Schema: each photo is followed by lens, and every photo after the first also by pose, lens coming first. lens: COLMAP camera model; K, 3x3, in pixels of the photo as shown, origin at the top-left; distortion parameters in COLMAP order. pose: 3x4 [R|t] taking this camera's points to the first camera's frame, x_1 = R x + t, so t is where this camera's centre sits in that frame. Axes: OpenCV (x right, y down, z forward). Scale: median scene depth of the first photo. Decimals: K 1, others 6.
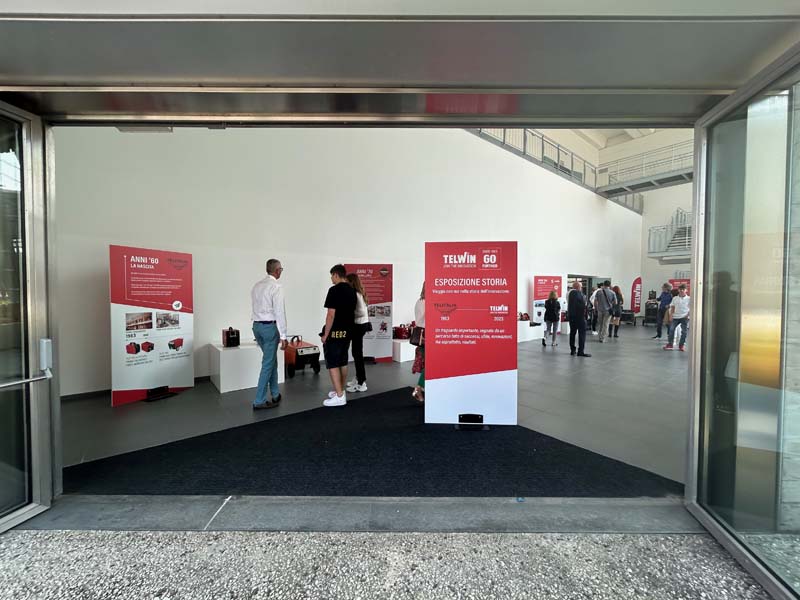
lens RADIAL K [[326.4, 0, 405.8], [0, 326.4, 299.2], [0, 0, 1]] dist [-0.001198, -0.000983]
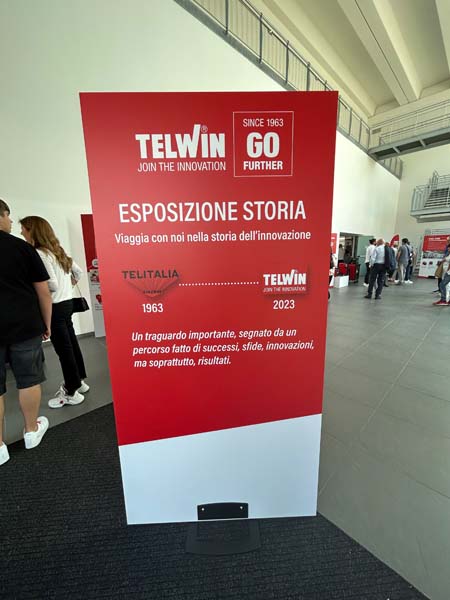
lens RADIAL K [[244.8, 0, 224.3], [0, 244.8, 303.7], [0, 0, 1]] dist [-0.001198, -0.000983]
pose [[0.997240, -0.037704, 0.063967, 0.189128], [0.025542, 0.983102, 0.181267, 0.001819], [-0.069720, -0.179133, 0.981351, 0.698705]]
